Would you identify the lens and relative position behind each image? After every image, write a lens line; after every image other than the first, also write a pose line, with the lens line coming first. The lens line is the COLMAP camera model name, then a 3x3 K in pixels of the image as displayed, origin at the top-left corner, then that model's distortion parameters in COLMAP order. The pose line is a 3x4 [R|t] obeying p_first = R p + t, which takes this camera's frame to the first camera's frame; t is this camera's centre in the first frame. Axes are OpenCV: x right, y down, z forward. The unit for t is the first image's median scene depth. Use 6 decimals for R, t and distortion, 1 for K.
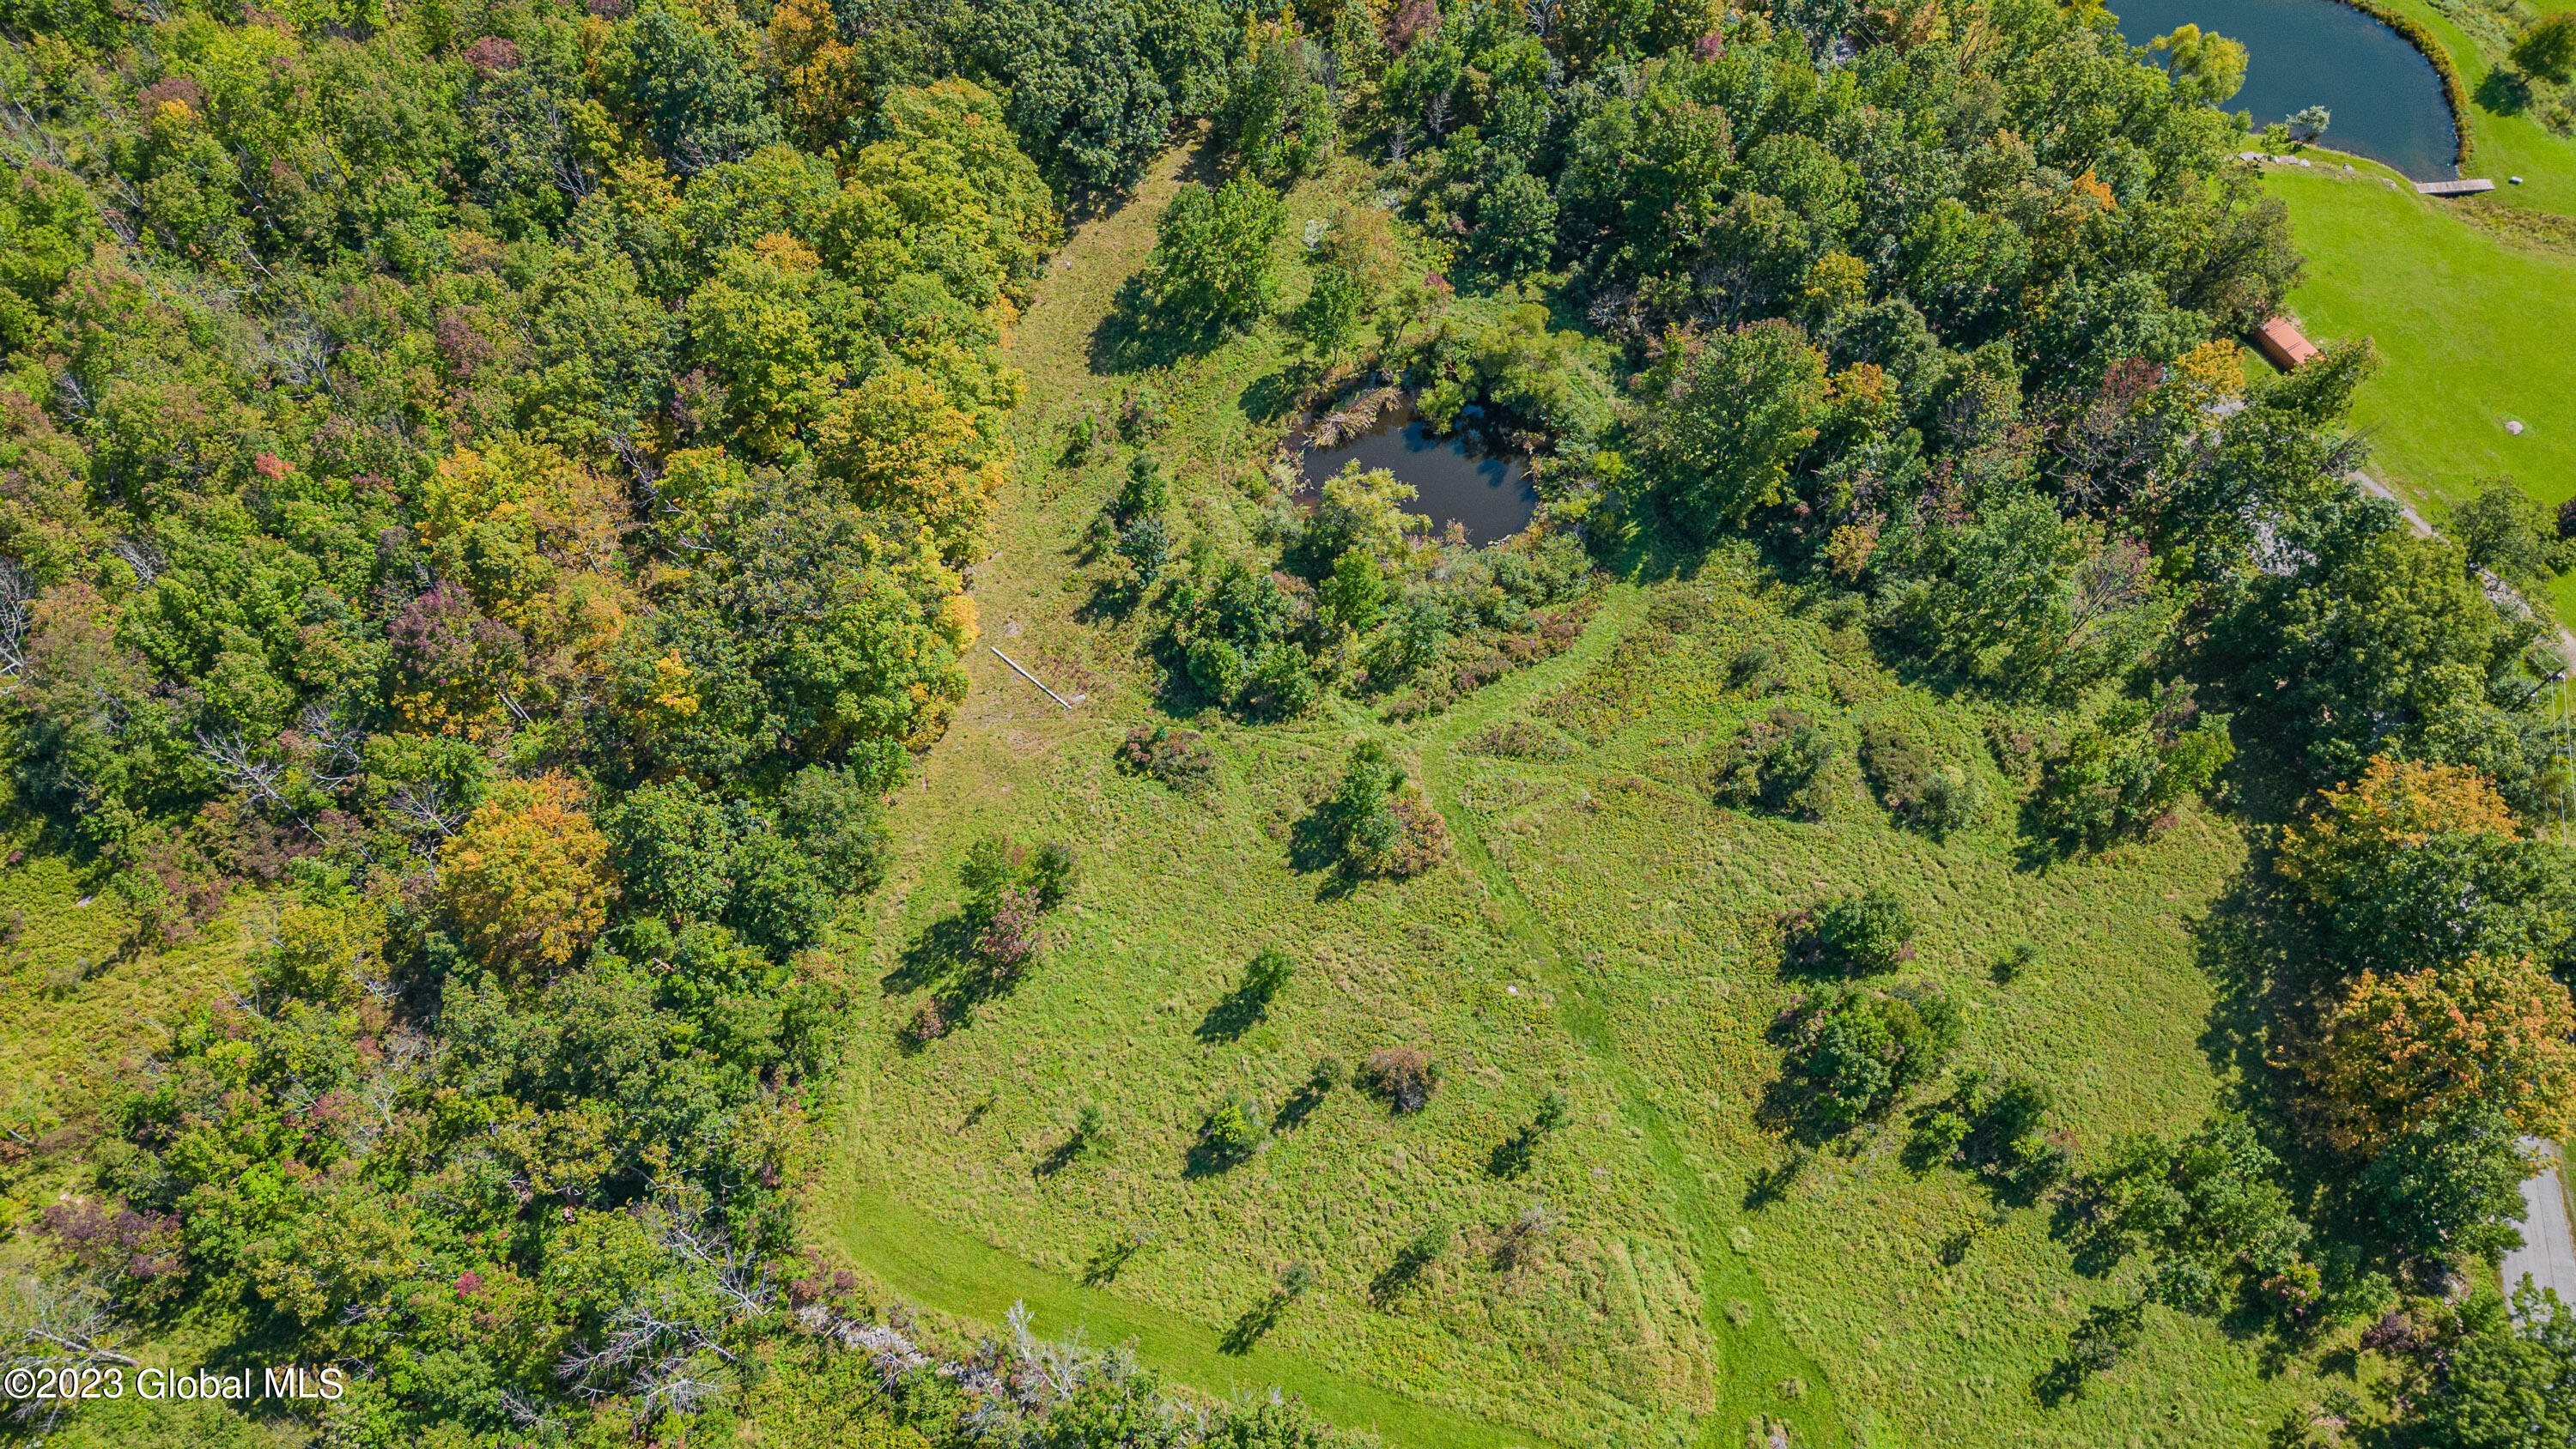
lens RADIAL K [[1800.1, 0, 1290.7], [0, 1800.1, 701.4], [0, 0, 1]] dist [0.070823, -0.071844]
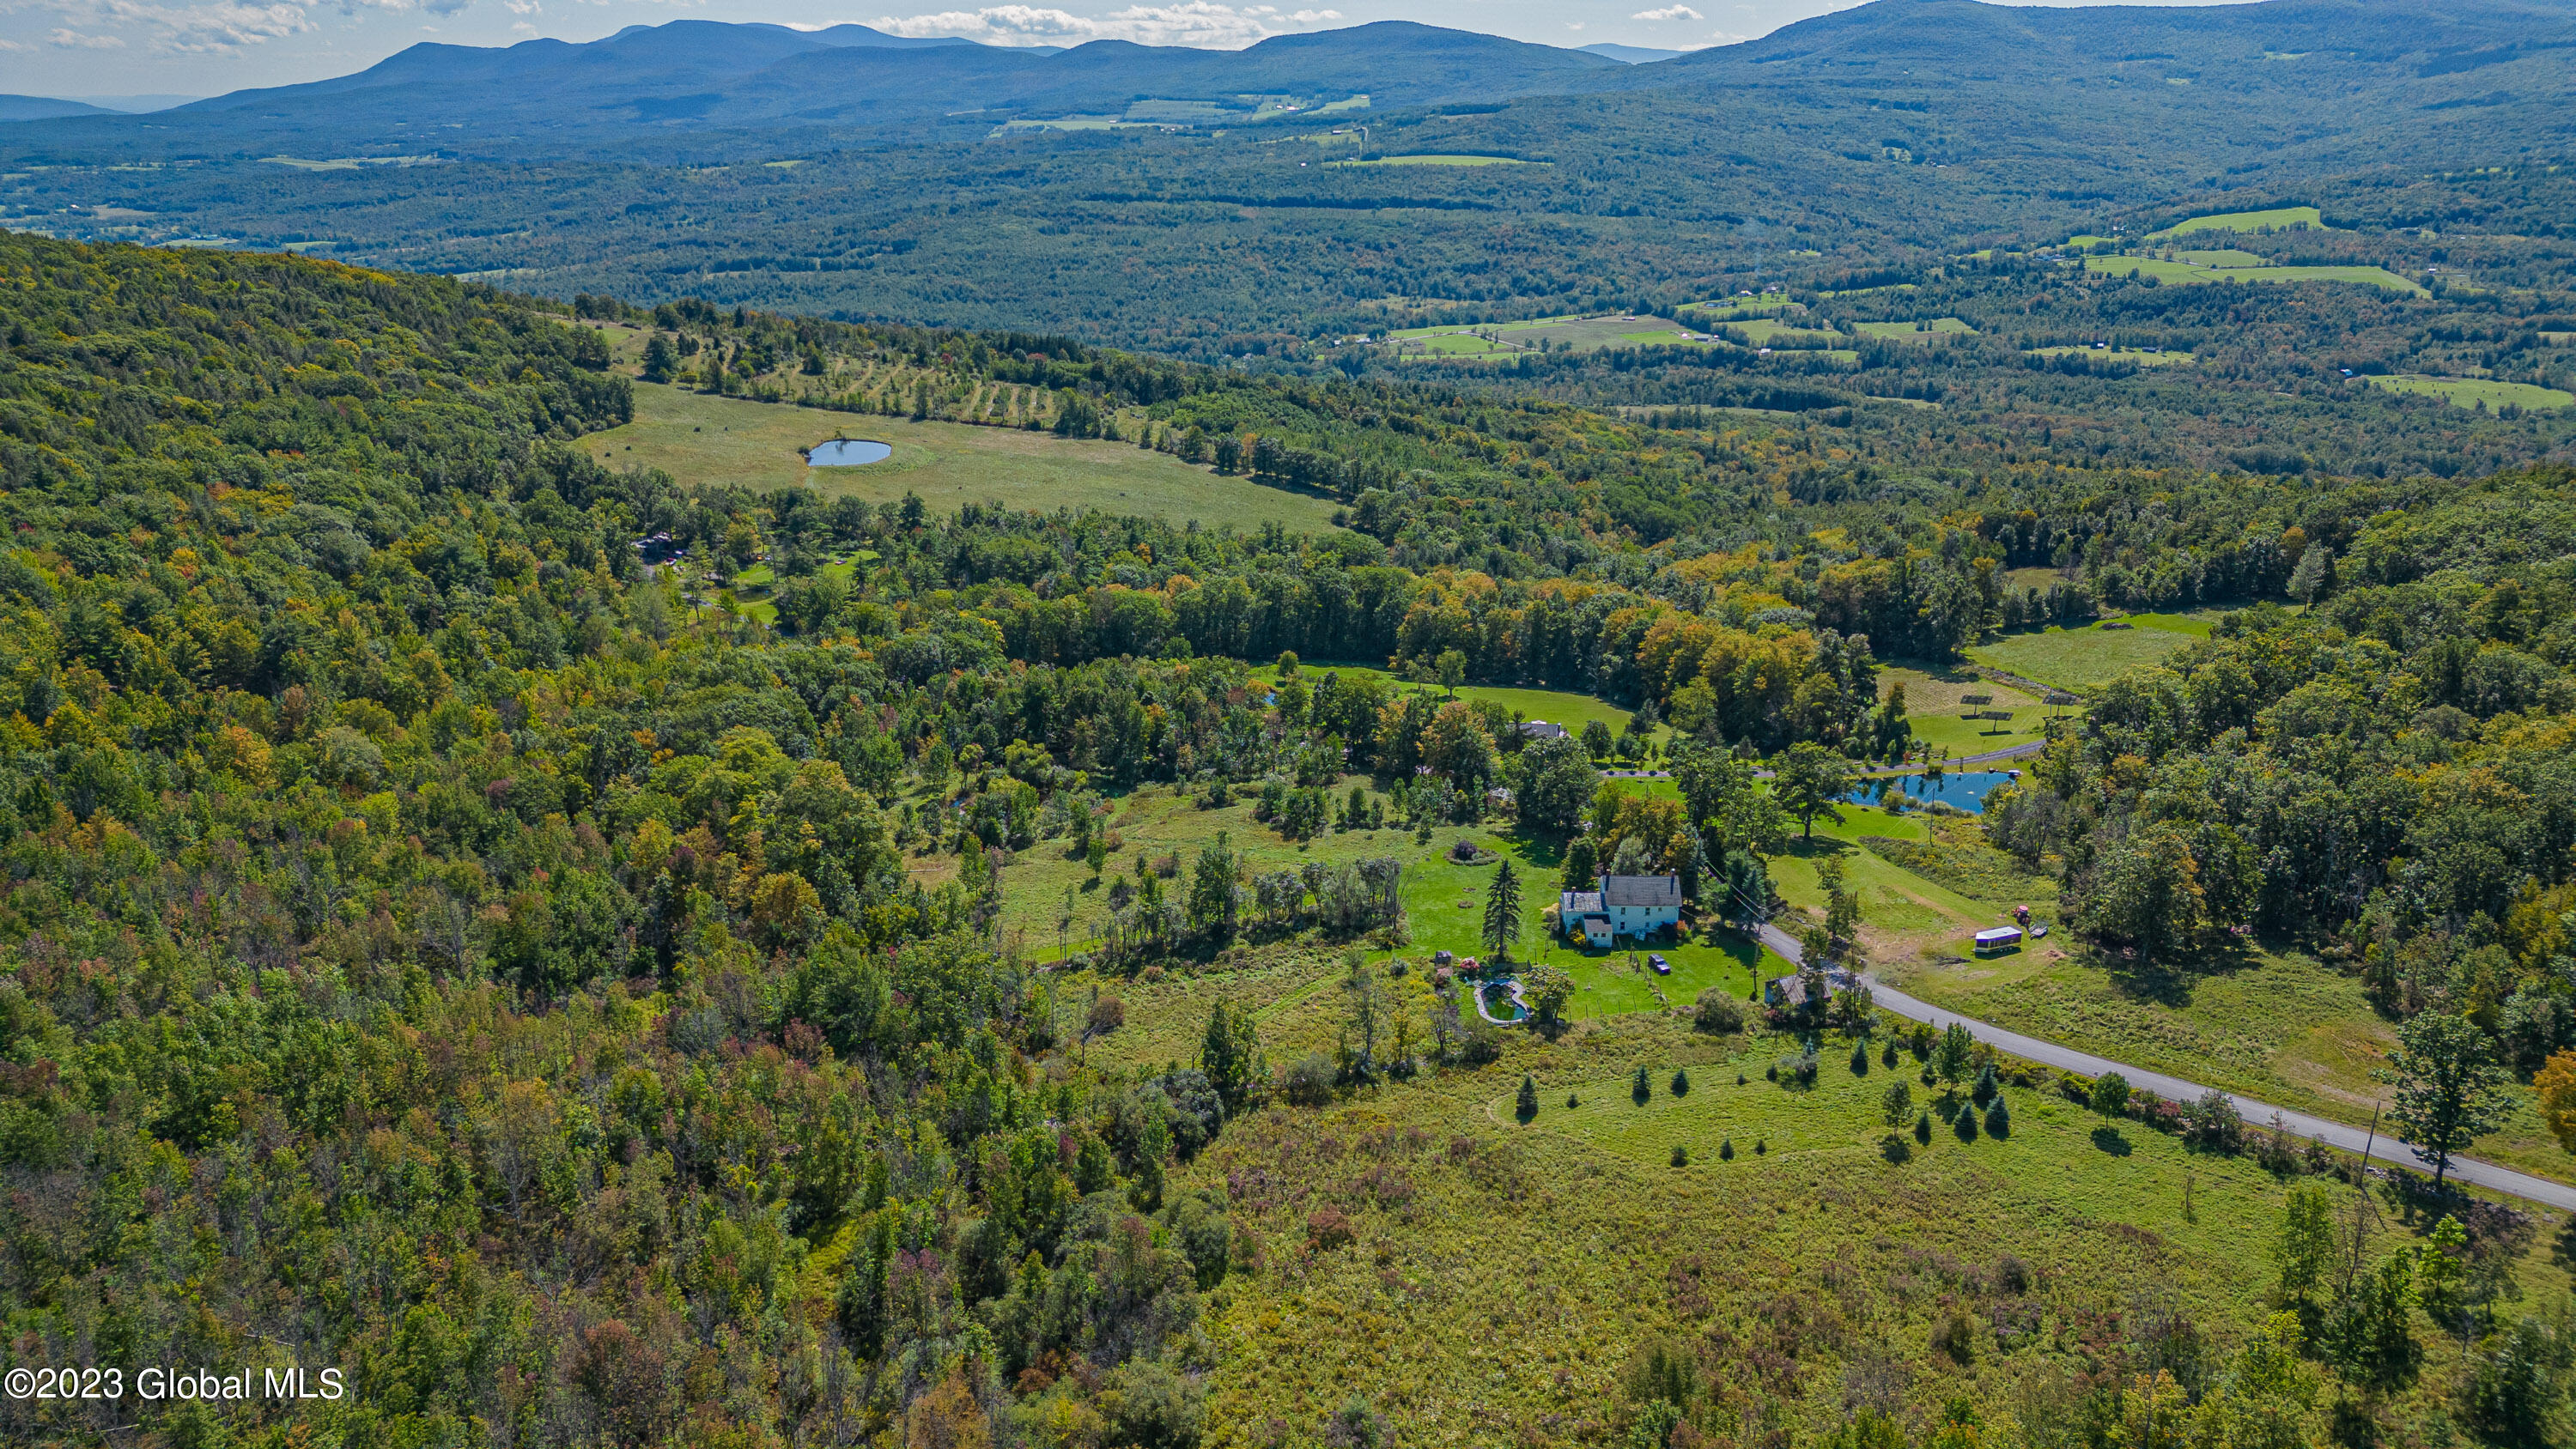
lens RADIAL K [[1800.1, 0, 1276.5], [0, 1800.1, 728.9], [0, 0, 1]] dist [0.070823, -0.071844]
pose [[0.769615, -0.202686, 0.605484, -2.372927], [0.563379, 0.661837, -0.494546, 2.592747], [-0.300494, 0.721727, 0.623549, -1.308080]]
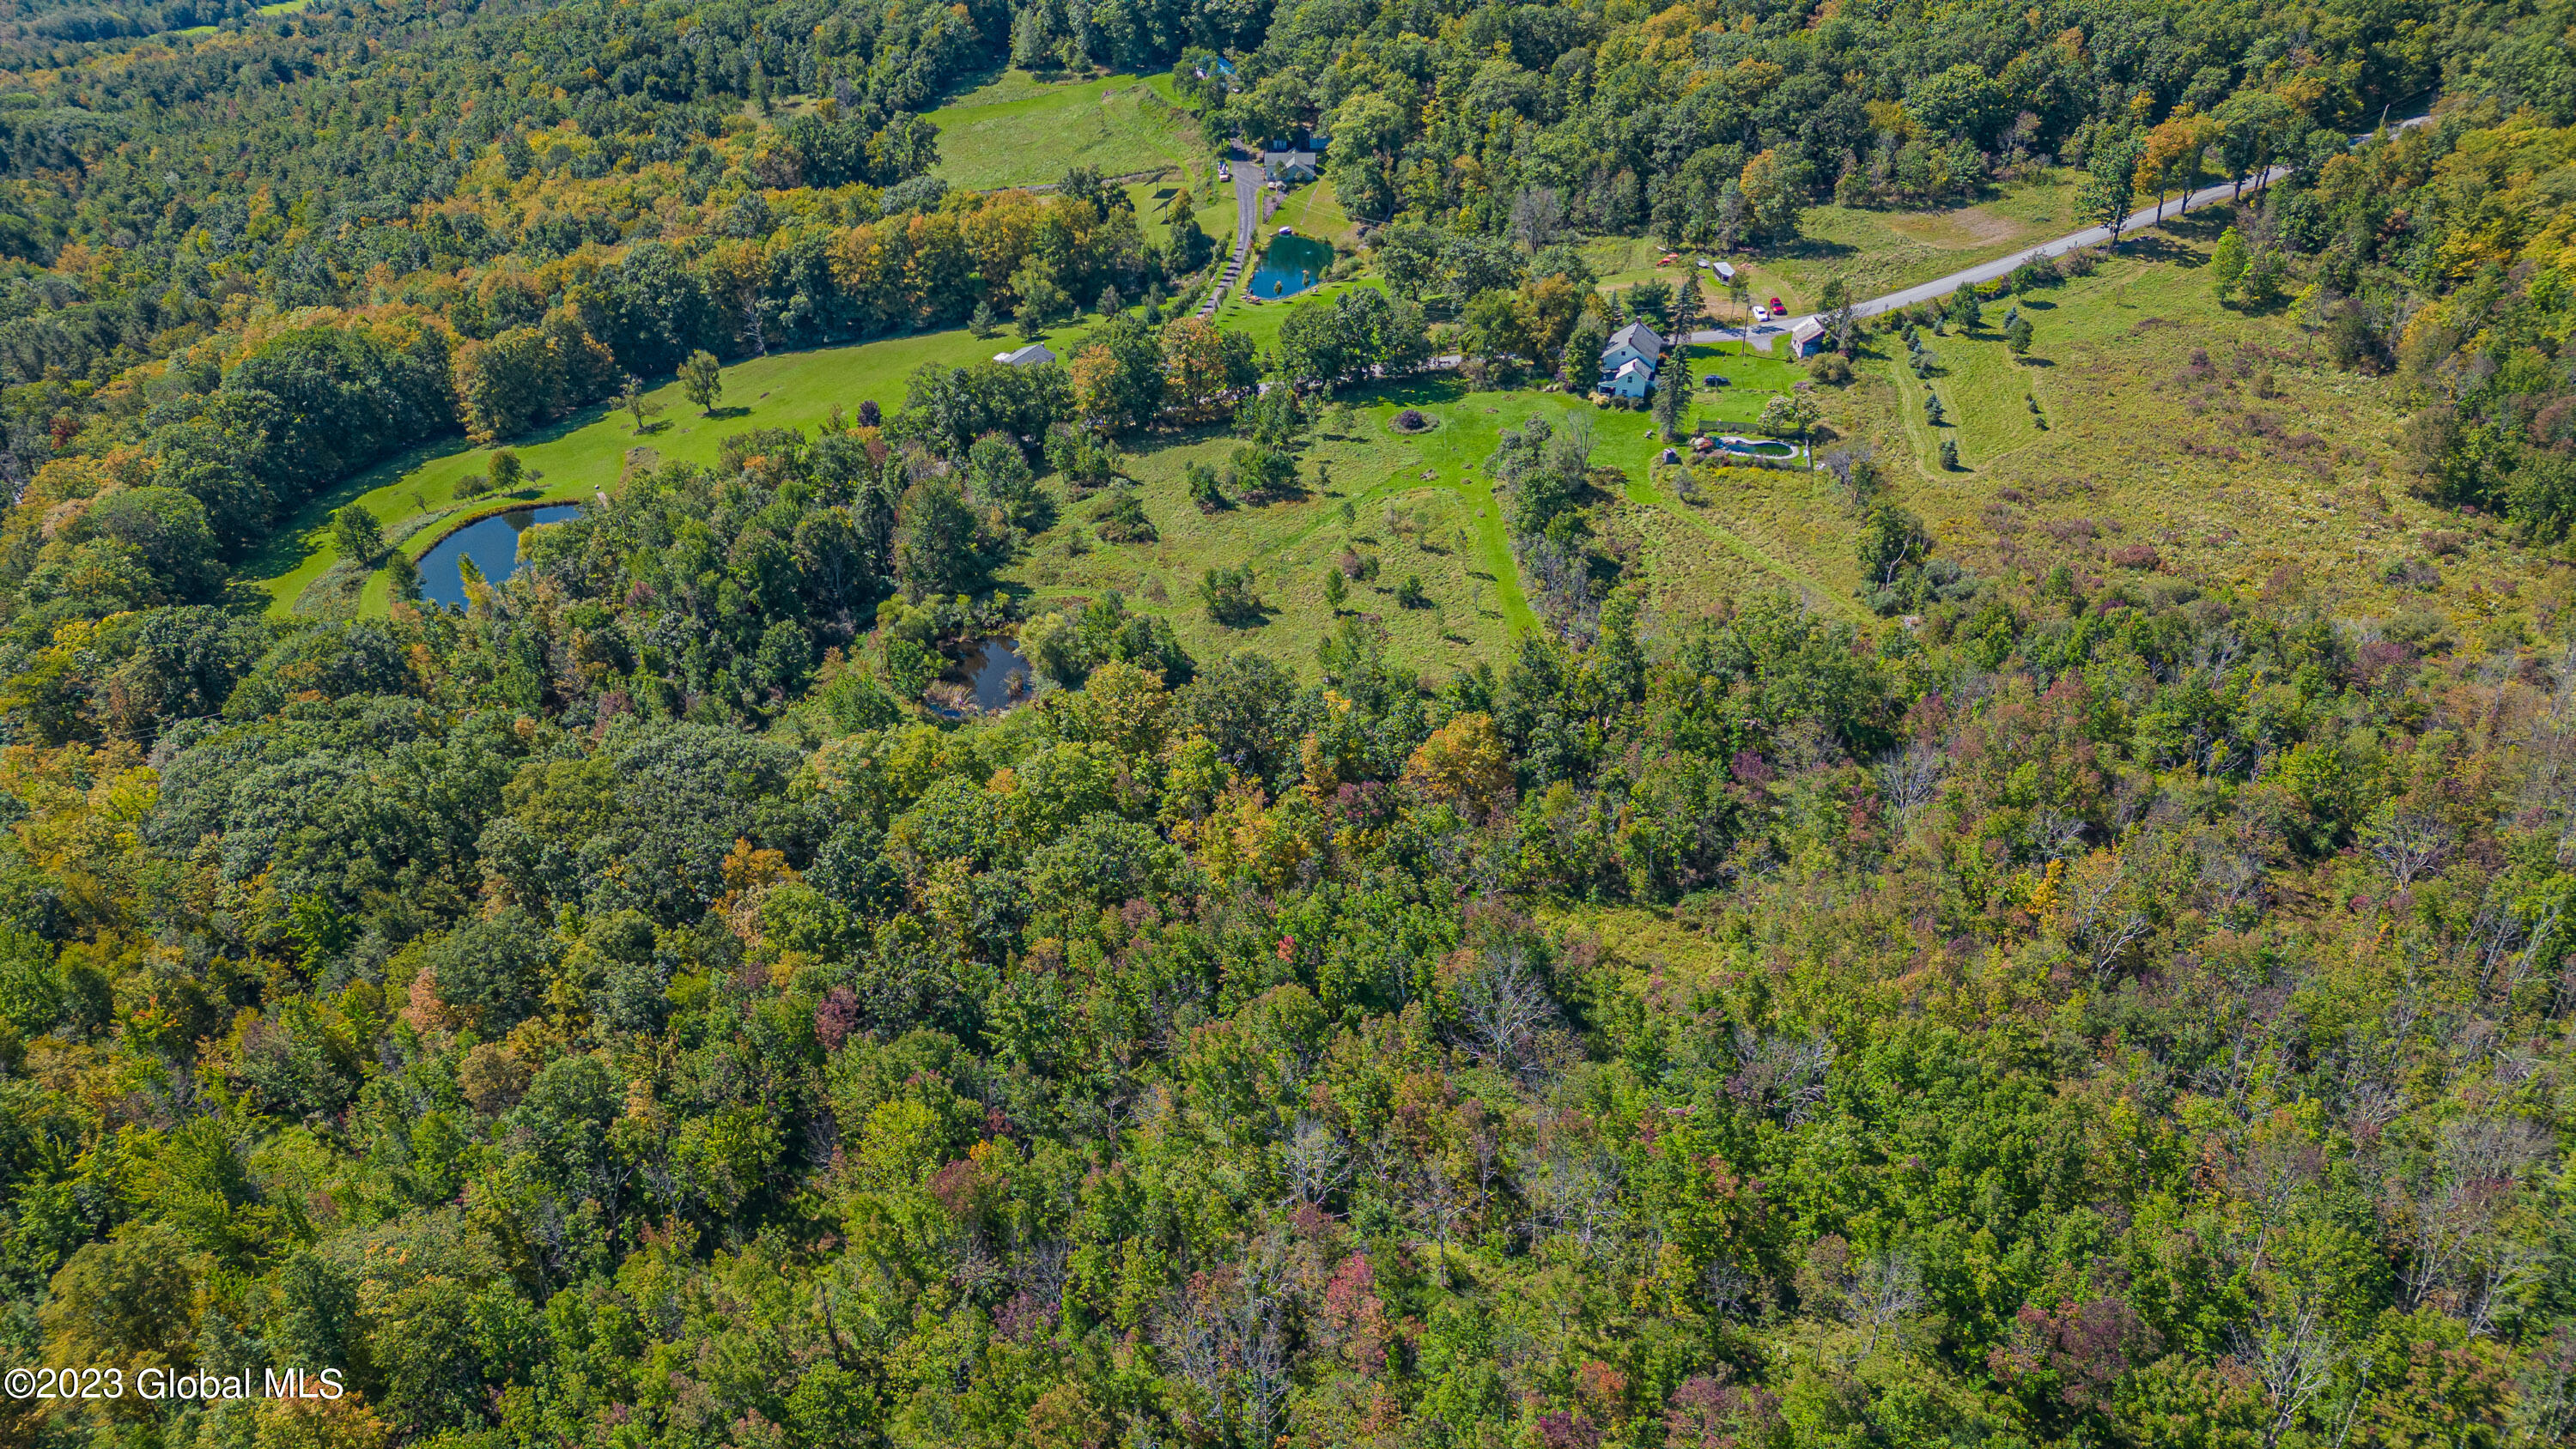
lens RADIAL K [[1800.1, 0, 1274.9], [0, 1800.1, 736.9], [0, 0, 1]] dist [0.070823, -0.071844]
pose [[-0.377547, -0.494175, 0.783102, -3.157993], [0.828909, 0.196602, 0.523697, -1.781023], [-0.412757, 0.846840, 0.335400, 0.946445]]
